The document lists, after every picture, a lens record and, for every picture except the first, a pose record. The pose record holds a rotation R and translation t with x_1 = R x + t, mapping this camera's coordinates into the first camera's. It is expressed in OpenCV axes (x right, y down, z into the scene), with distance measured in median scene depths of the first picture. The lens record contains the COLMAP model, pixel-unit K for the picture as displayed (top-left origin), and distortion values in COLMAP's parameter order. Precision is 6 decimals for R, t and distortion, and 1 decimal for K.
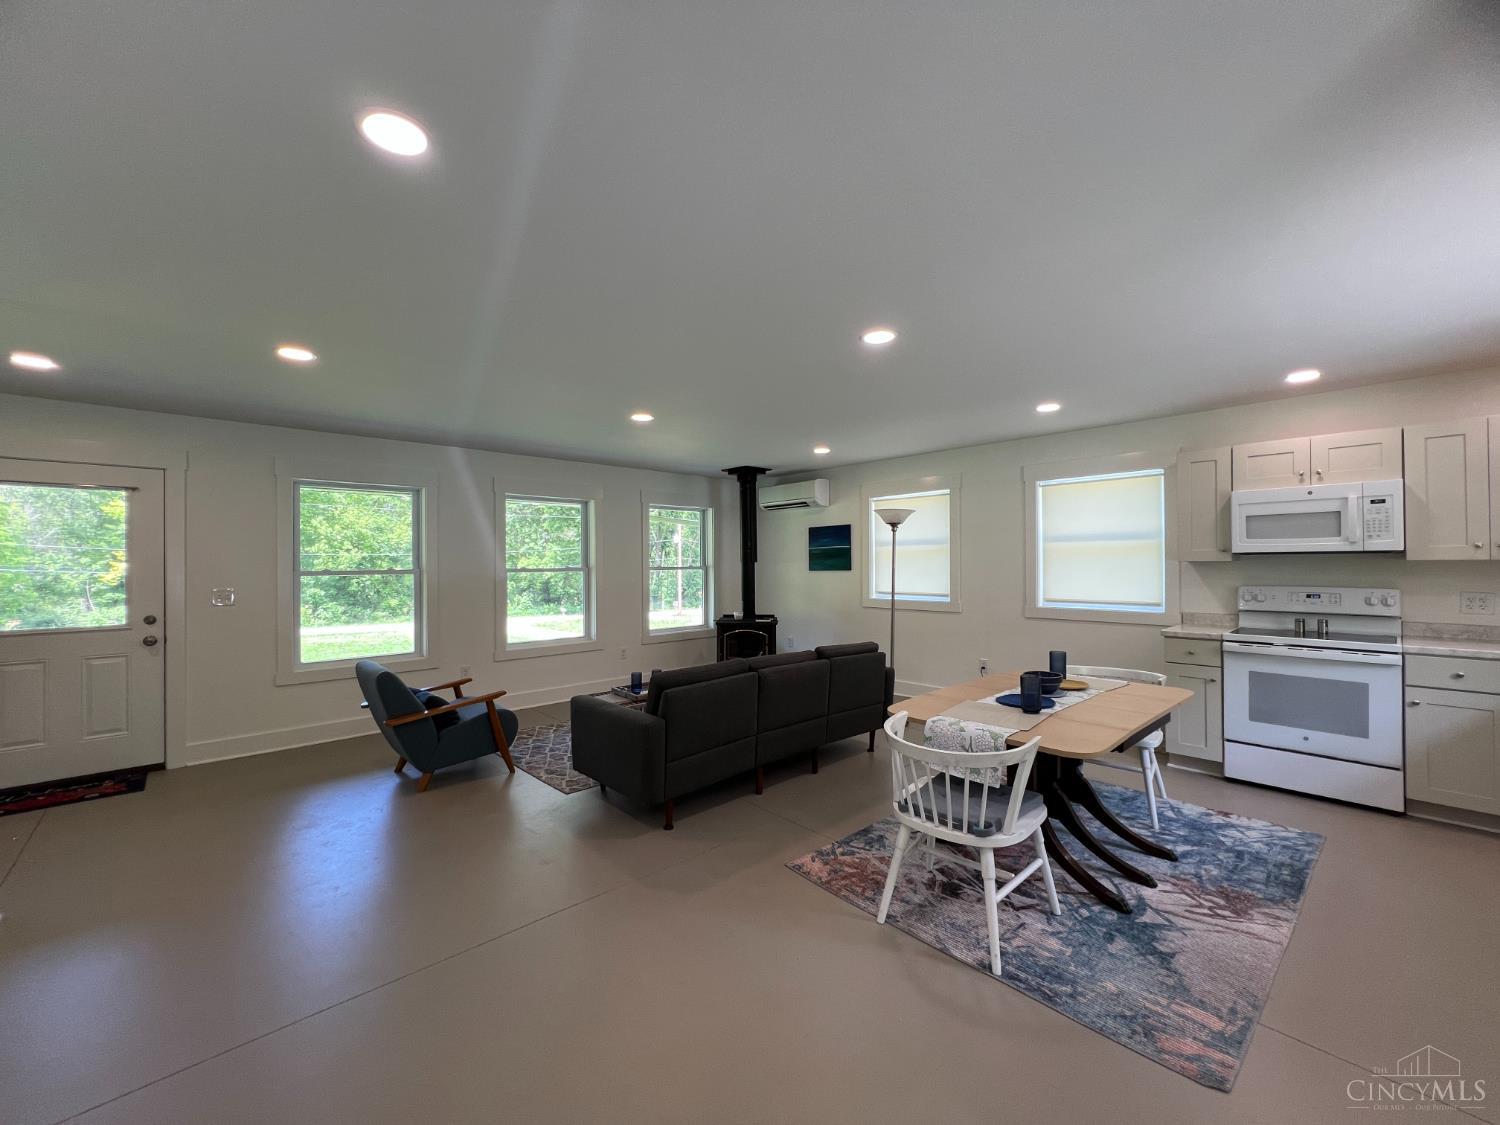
lens RADIAL K [[595.9, 0, 749.1], [0, 595.9, 557.5], [0, 0, 1]] dist [0.000996, 0.000151]
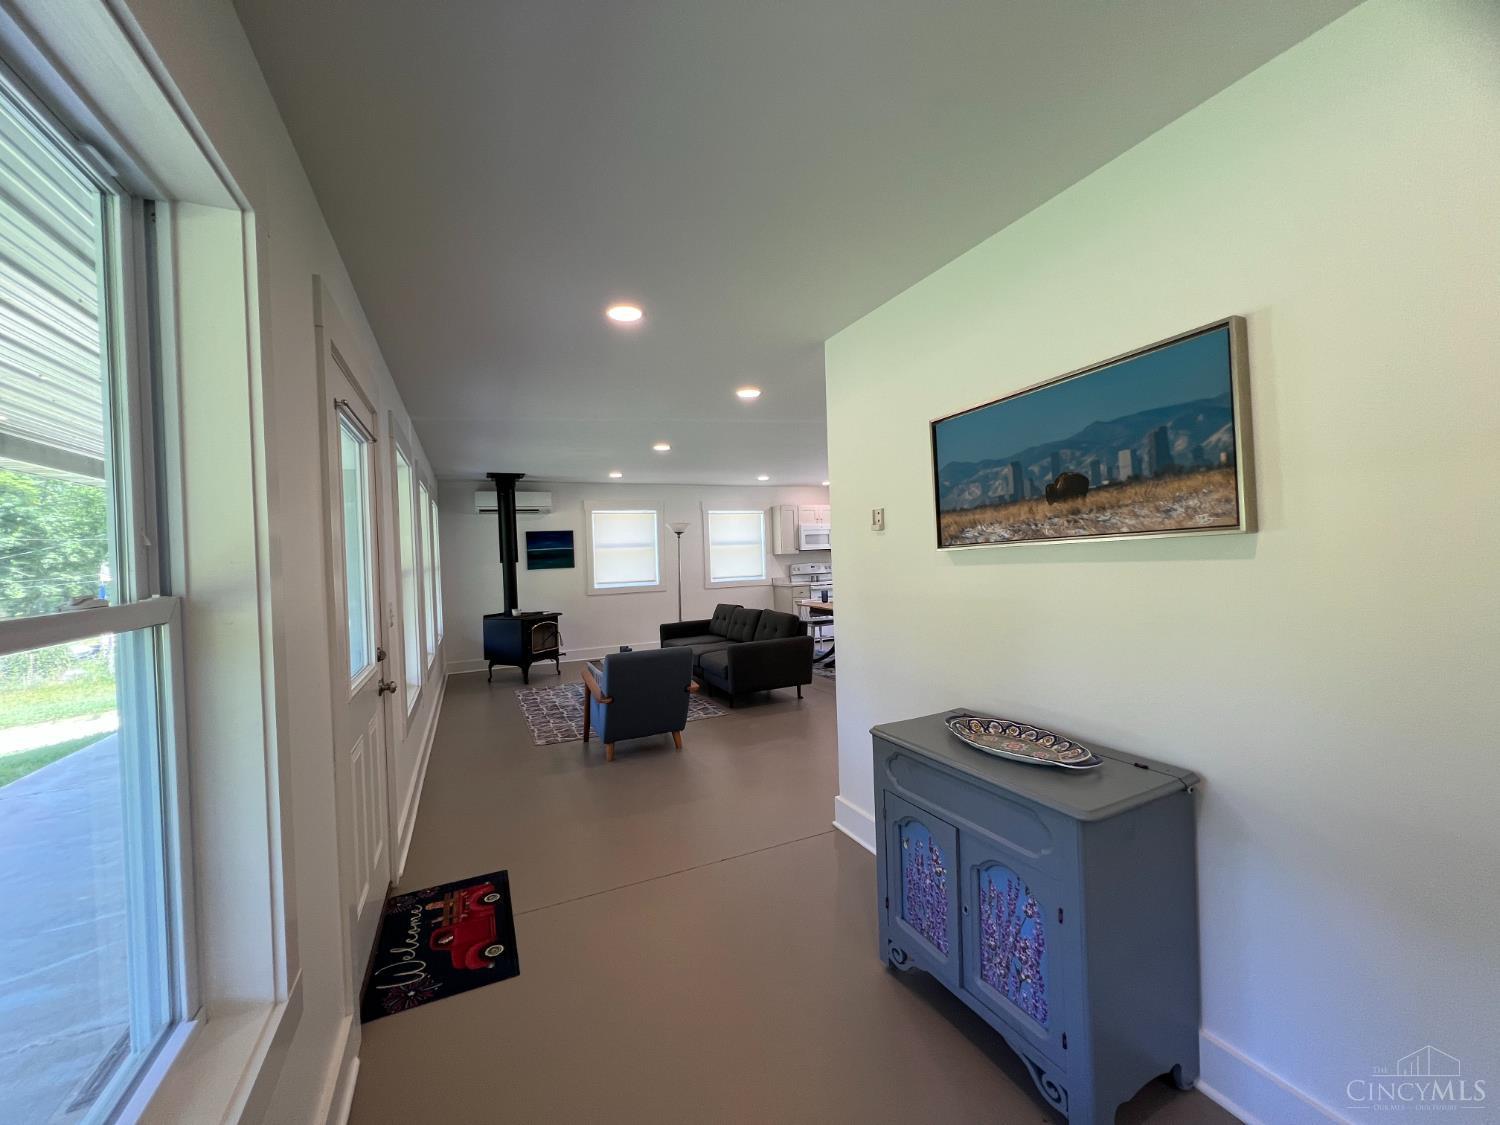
lens RADIAL K [[595.9, 0, 749.1], [0, 595.9, 557.5], [0, 0, 1]] dist [0.000996, 0.000151]
pose [[0.311439, -0.011471, 0.950197, -1.269307], [0.024345, 0.999695, 0.004089, 0.005799], [-0.949954, 0.021859, 0.311623, 0.374040]]
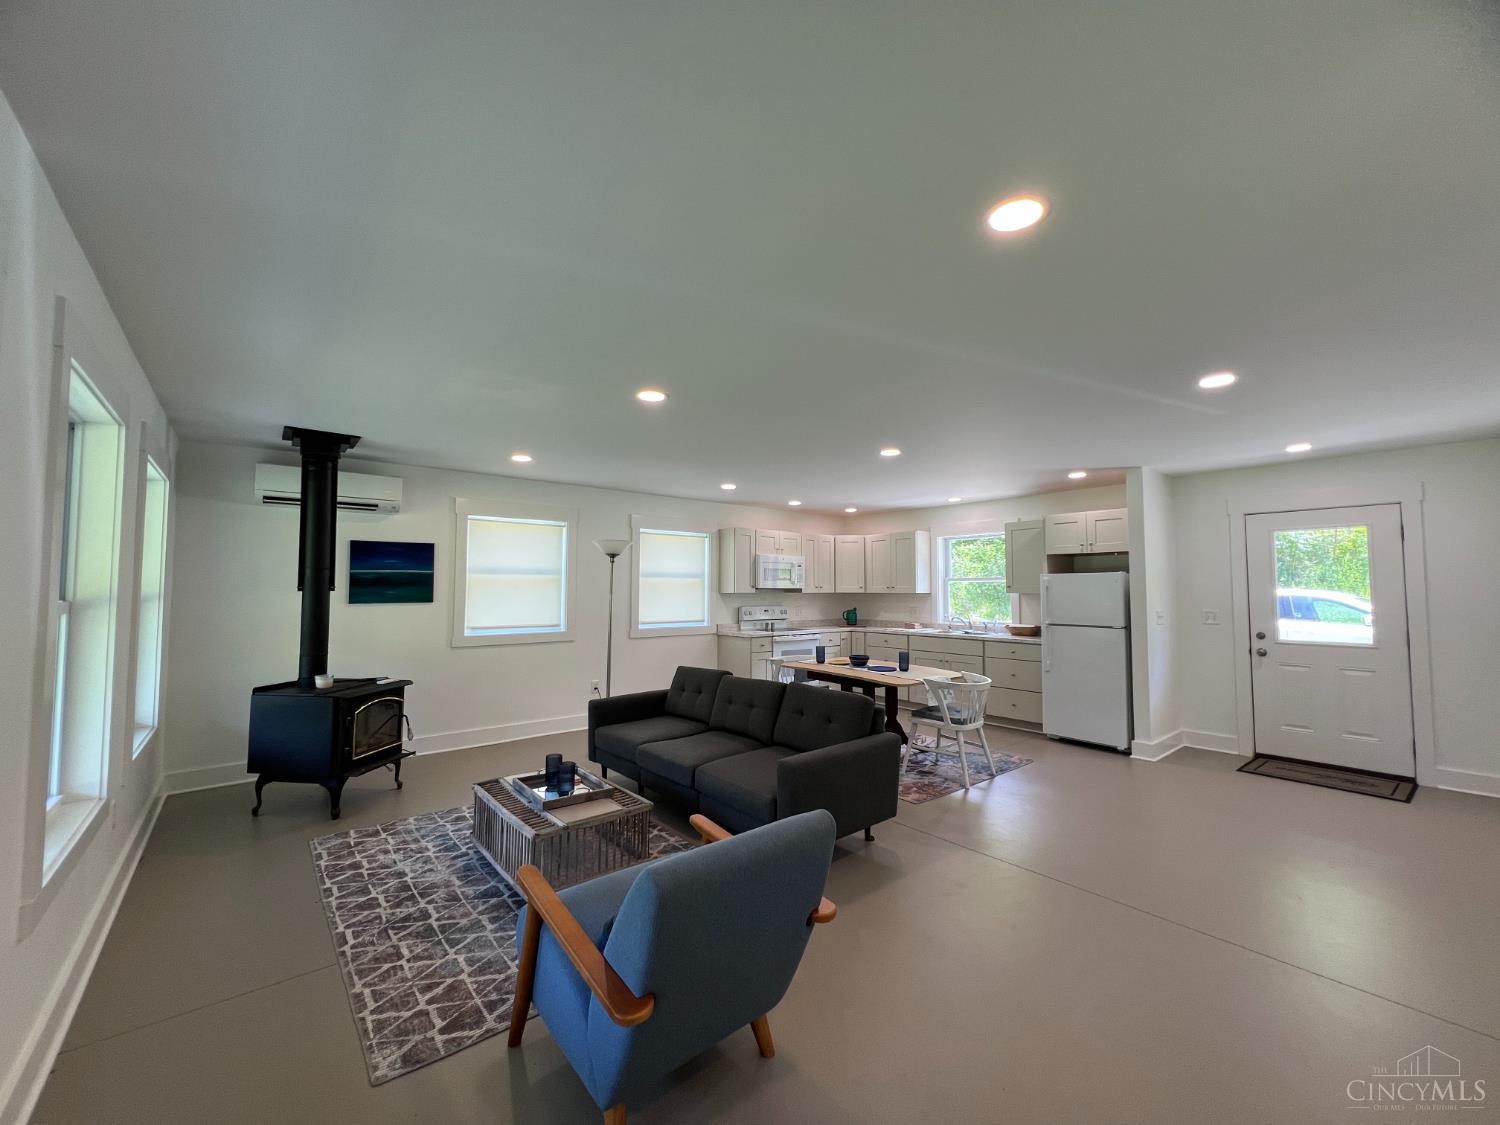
lens RADIAL K [[595.9, 0, 749.1], [0, 595.9, 557.5], [0, 0, 1]] dist [0.000996, 0.000151]
pose [[0.057562, 0.060718, 0.996494, -0.831041], [-0.012551, 0.998114, -0.060092, 0.006374], [-0.998263, -0.009048, 0.058215, 0.763779]]
